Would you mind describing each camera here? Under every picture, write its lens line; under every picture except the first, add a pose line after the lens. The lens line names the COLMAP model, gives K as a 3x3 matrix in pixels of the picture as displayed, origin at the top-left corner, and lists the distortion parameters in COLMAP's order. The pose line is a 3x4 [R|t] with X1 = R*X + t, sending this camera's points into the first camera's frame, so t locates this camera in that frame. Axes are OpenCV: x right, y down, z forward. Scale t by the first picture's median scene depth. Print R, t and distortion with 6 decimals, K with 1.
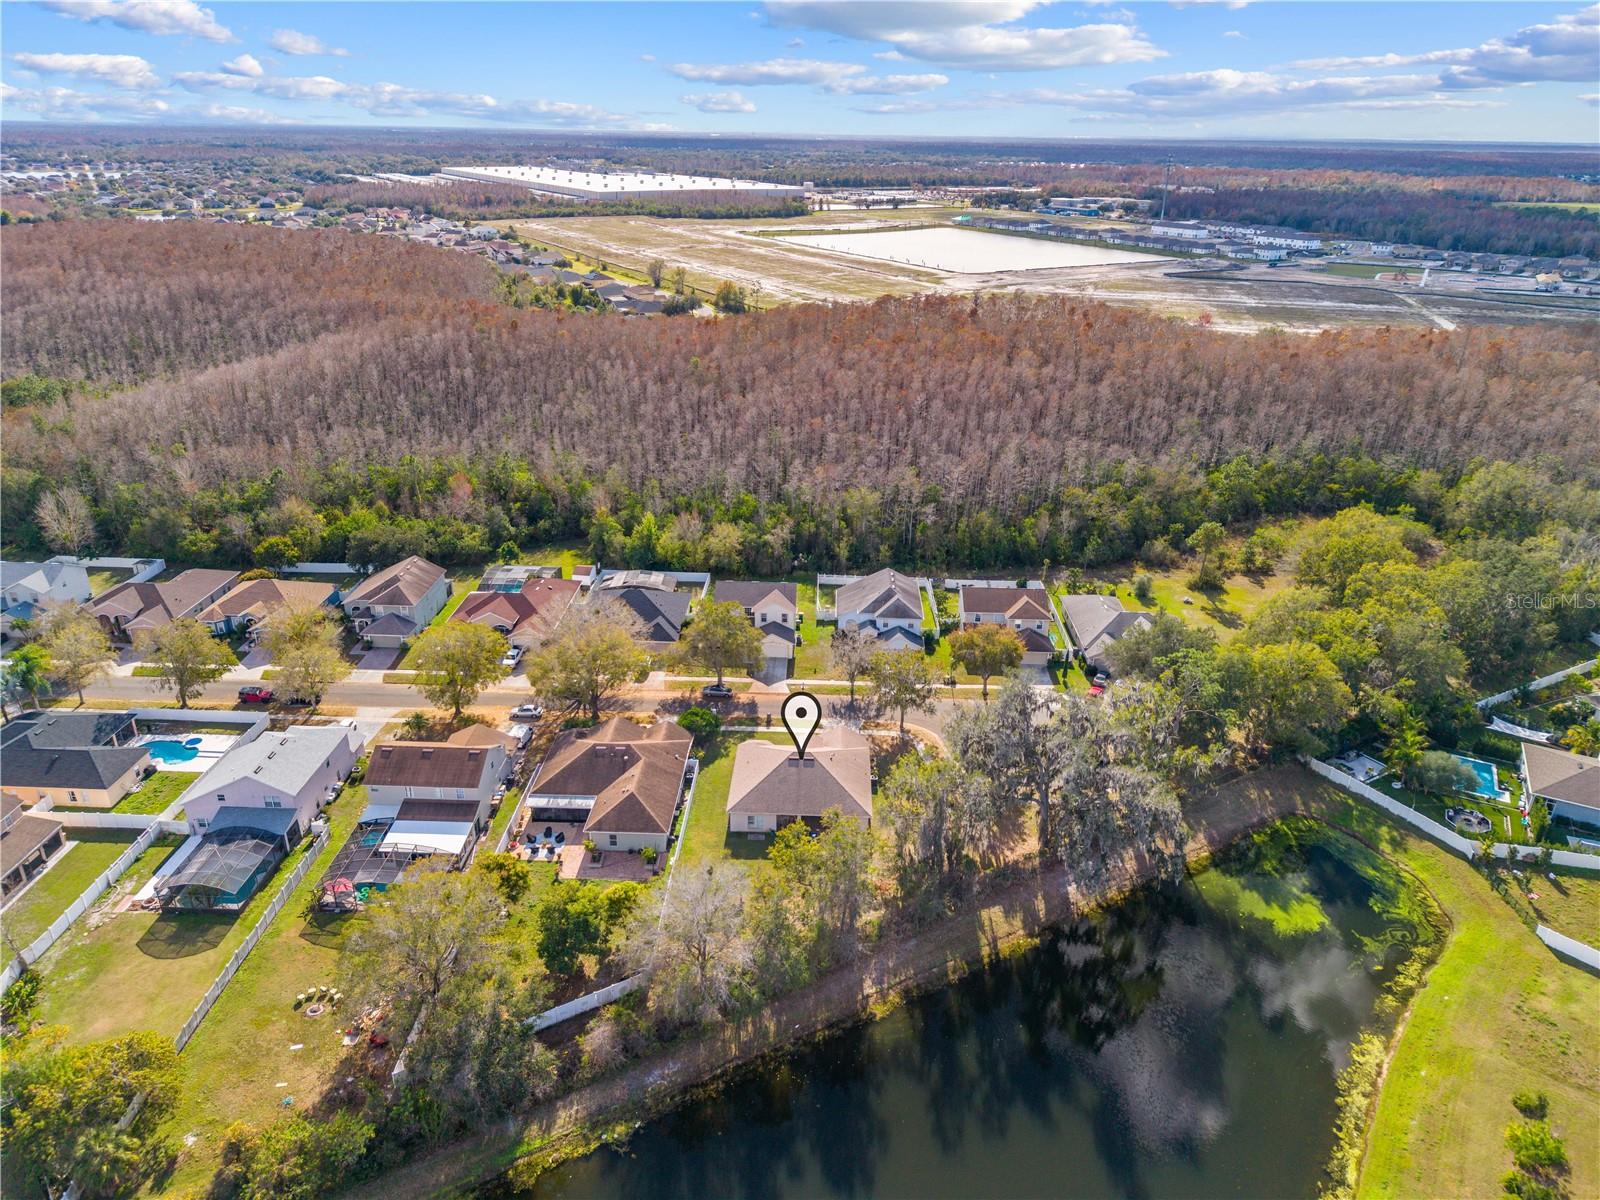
lens RADIAL K [[1065.0, 0, 811.2], [0, 1065.0, 597.8], [0, 0, 1]] dist [0.026142, -0.025875]
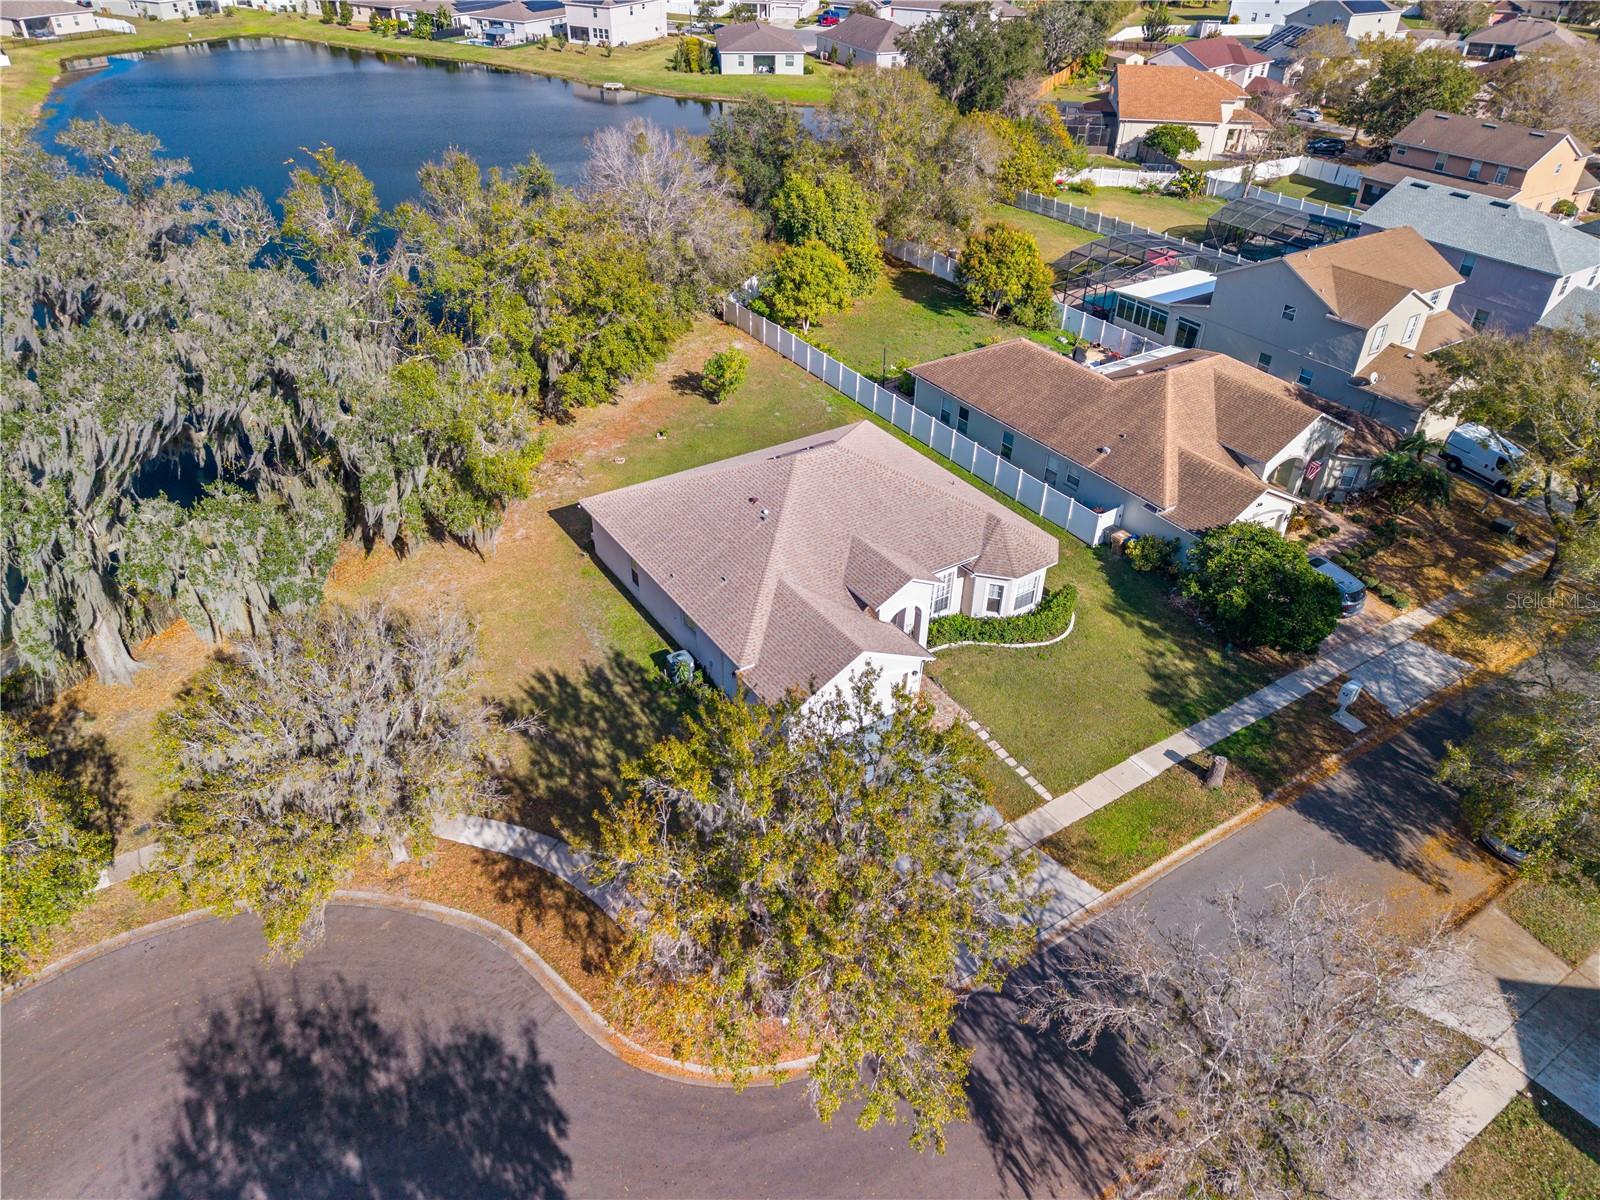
lens RADIAL K [[1065.0, 0, 800.1], [0, 1065.0, 602.3], [0, 0, 1]] dist [0.026142, -0.025875]
pose [[-0.818115, 0.304260, -0.487969, 0.173062], [-0.256913, 0.565781, 0.783510, -0.100002], [0.514474, 0.766367, -0.384706, 1.075428]]
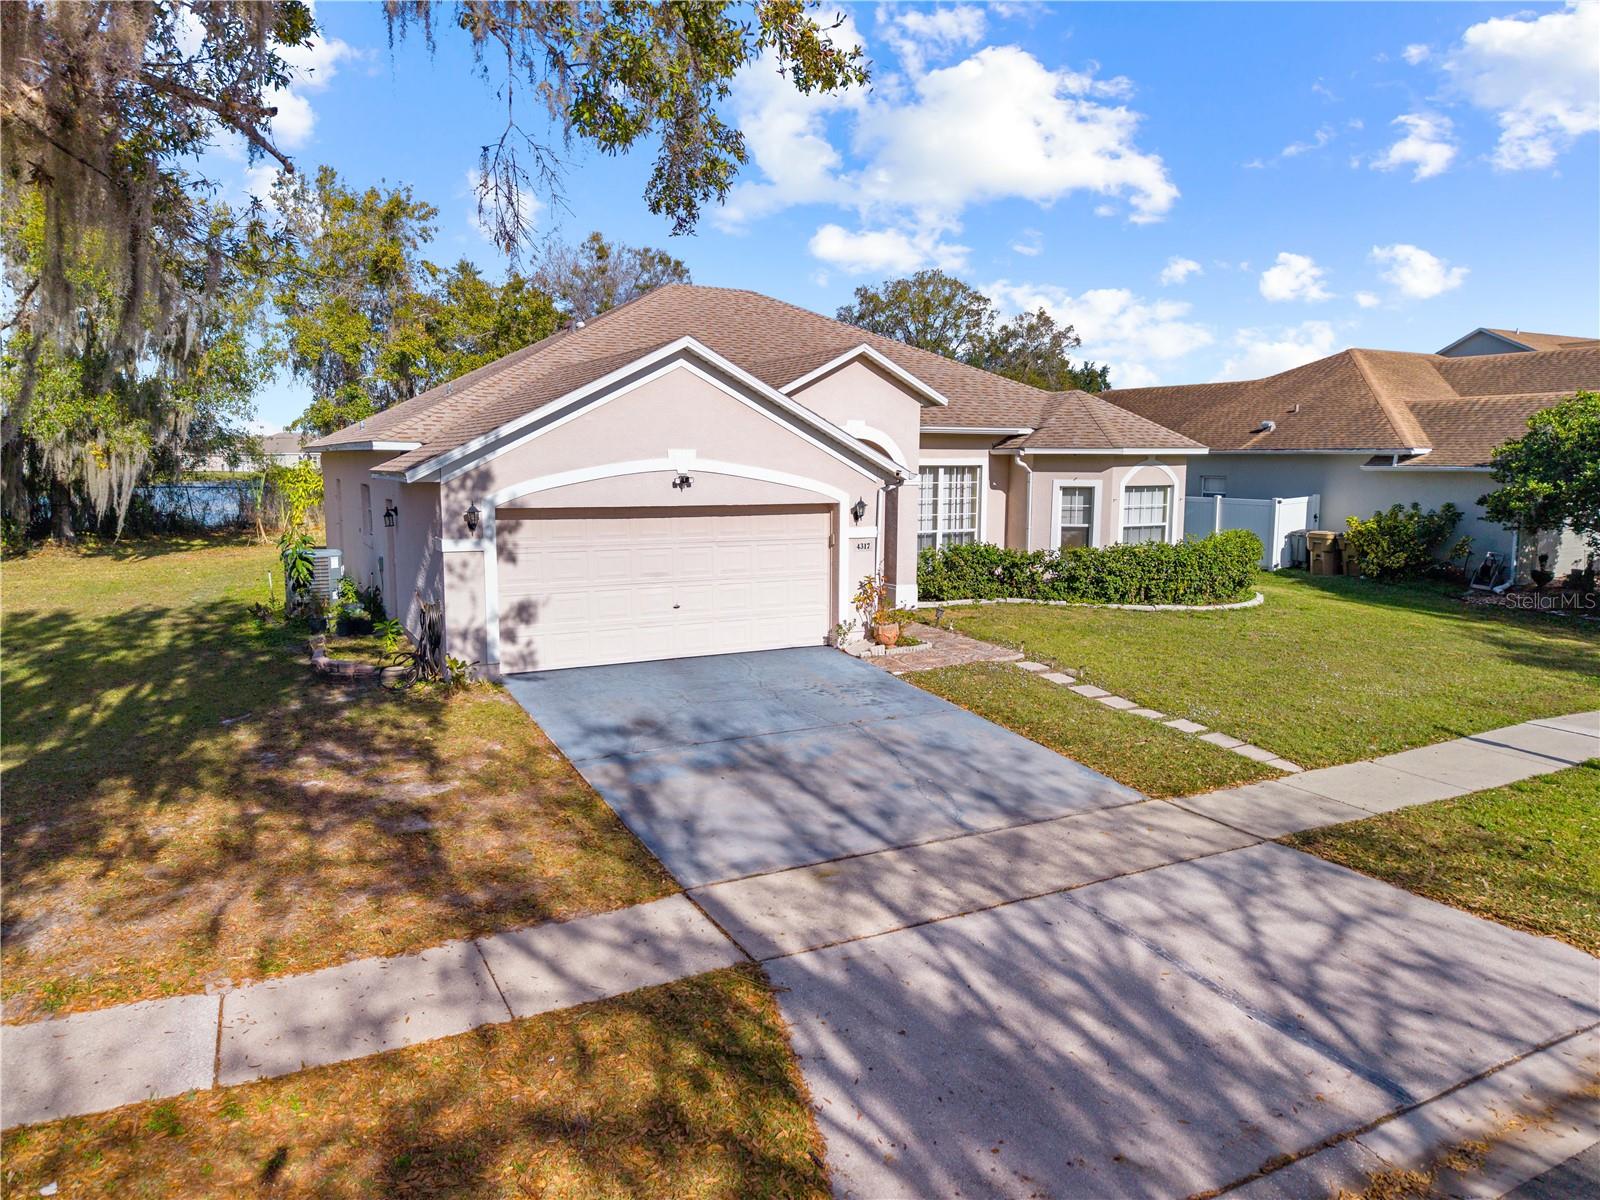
lens RADIAL K [[1065.0, 0, 795.0], [0, 1065.0, 594.3], [0, 0, 1]] dist [0.026142, -0.025875]
pose [[-0.871094, 0.044712, -0.489076, 0.070501], [-0.208975, 0.867449, 0.451510, 0.092265], [0.444436, 0.495513, -0.746286, 1.078270]]
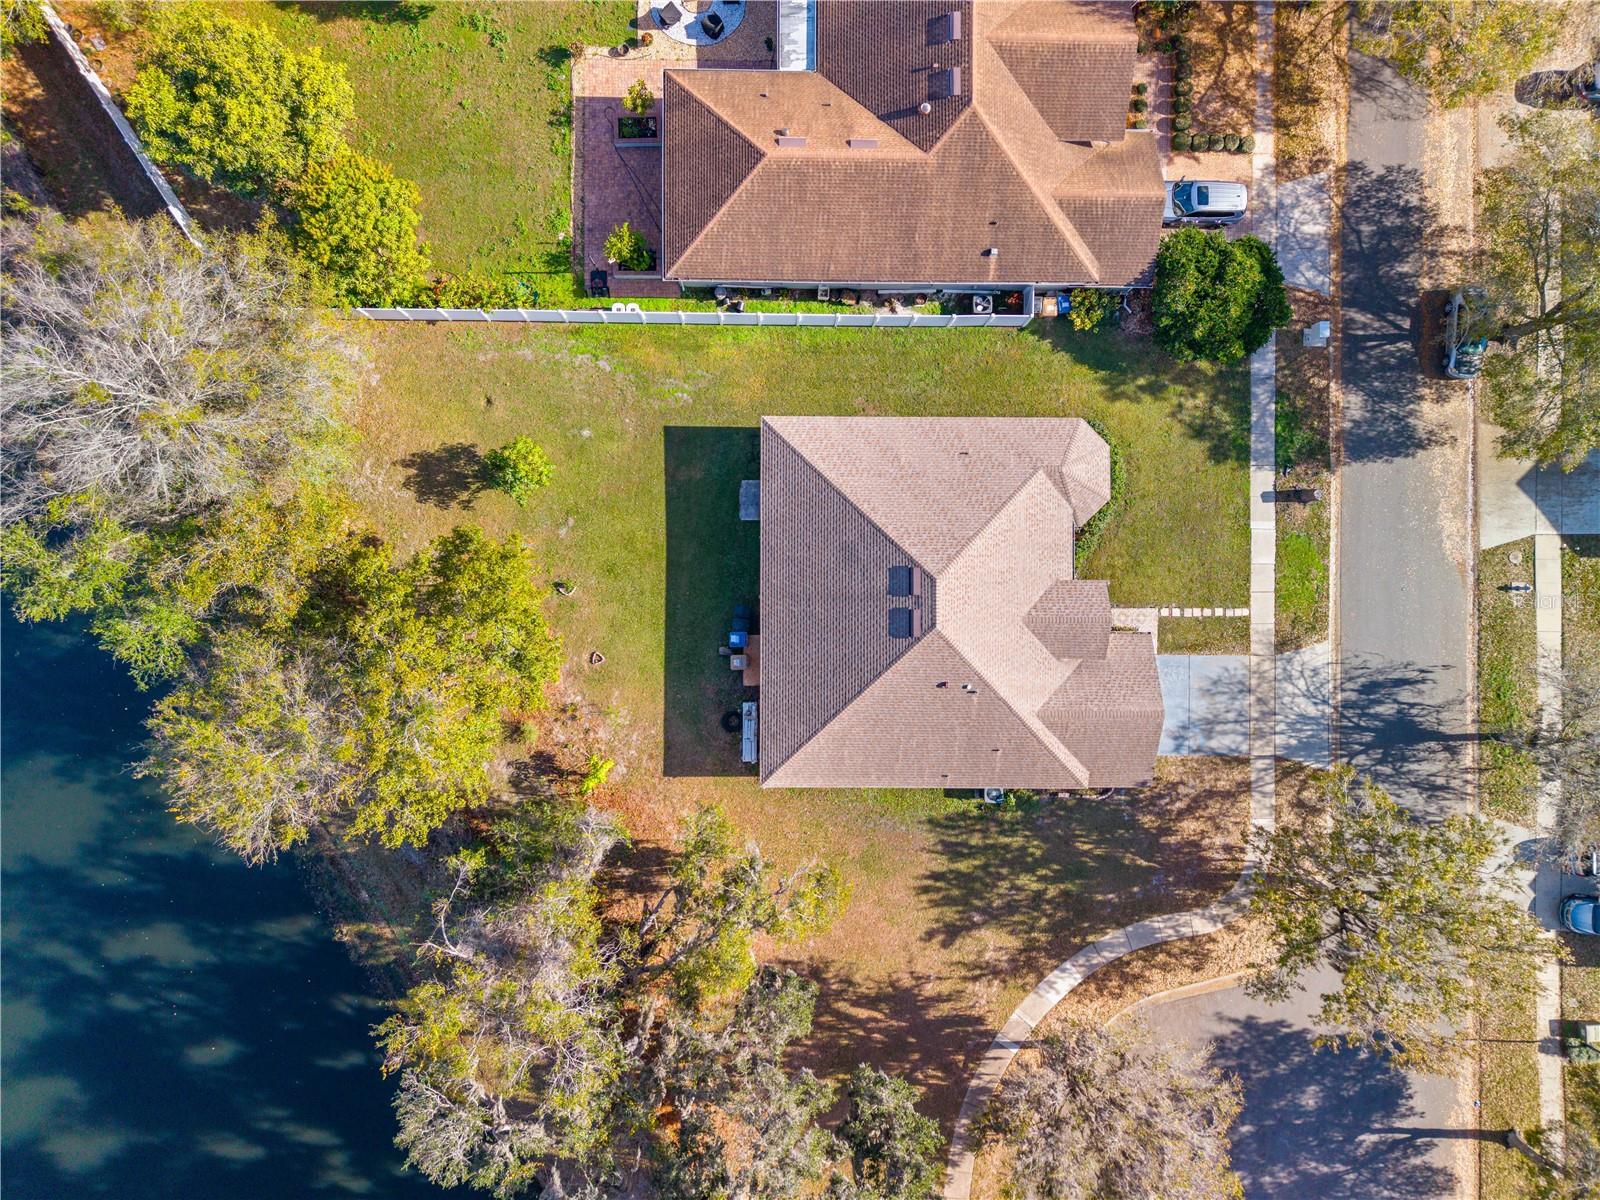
lens RADIAL K [[1065.0, 0, 800.9], [0, 1065.0, 598.7], [0, 0, 1]] dist [0.026142, -0.025875]
pose [[0.026172, 0.999457, -0.020011, -0.003934], [-0.422491, 0.029201, 0.905896, -0.138305], [0.905989, -0.015254, 0.423026, 0.742485]]
